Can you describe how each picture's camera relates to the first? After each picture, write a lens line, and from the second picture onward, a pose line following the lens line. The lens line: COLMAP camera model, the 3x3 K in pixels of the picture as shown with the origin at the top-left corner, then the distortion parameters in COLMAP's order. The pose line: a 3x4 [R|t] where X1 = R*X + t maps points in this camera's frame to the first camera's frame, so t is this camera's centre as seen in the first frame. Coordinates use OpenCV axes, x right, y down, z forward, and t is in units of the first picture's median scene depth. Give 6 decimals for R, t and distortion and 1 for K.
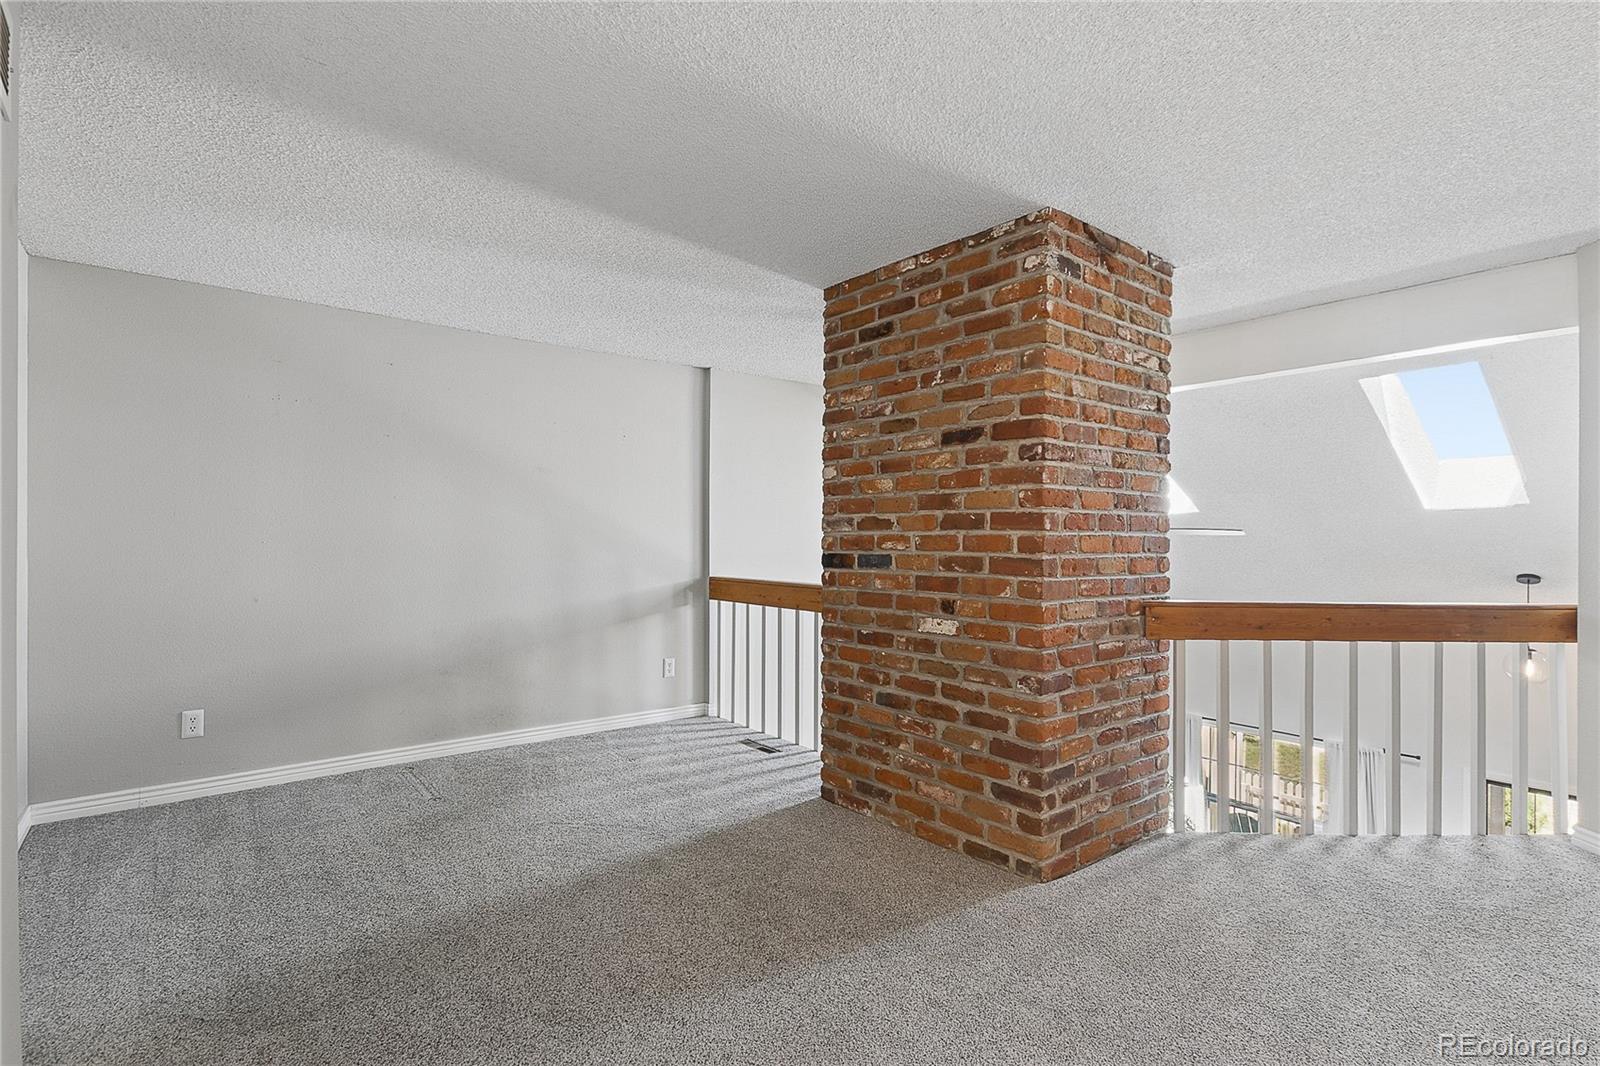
lens RADIAL K [[755.2, 0, 799.8], [0, 755.2, 538.4], [0, 0, 1]] dist [0.009346, -0.001808]
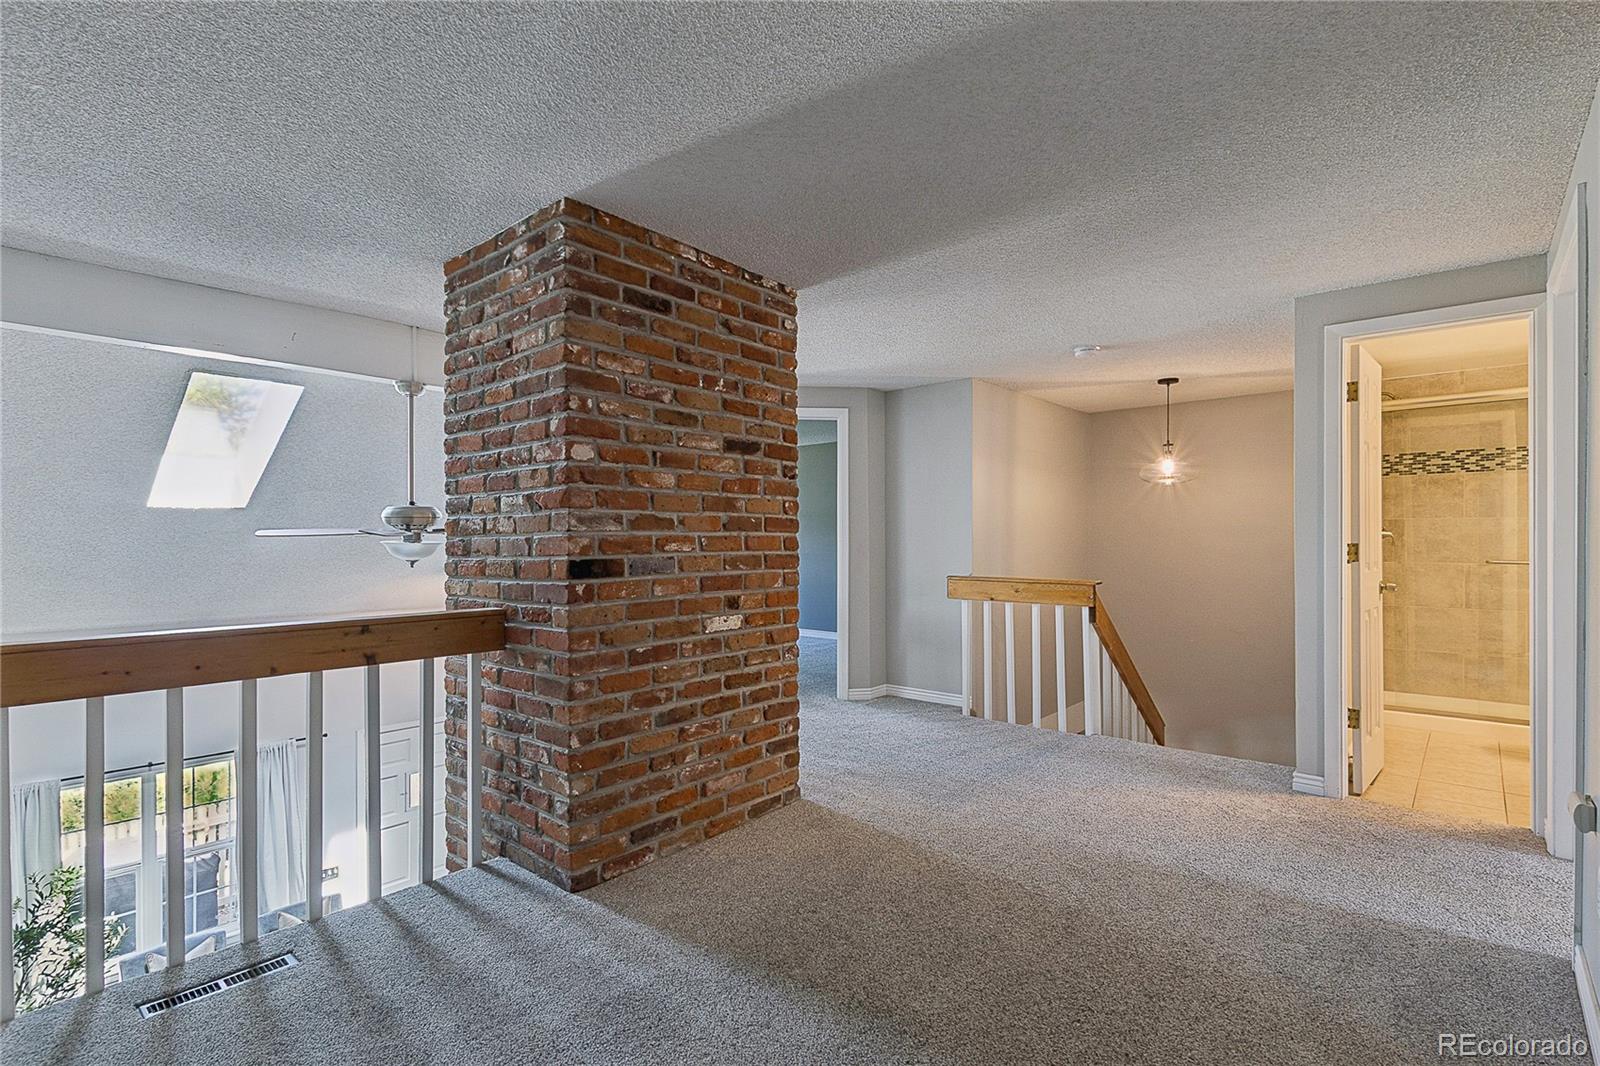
lens RADIAL K [[755.2, 0, 803.2], [0, 755.2, 542.2], [0, 0, 1]] dist [0.009346, -0.001808]
pose [[-0.173805, -0.006011, 0.984762, -0.851321], [0.001174, 0.999979, 0.006312, -0.002343], [-0.984779, 0.002253, -0.173795, 1.056682]]
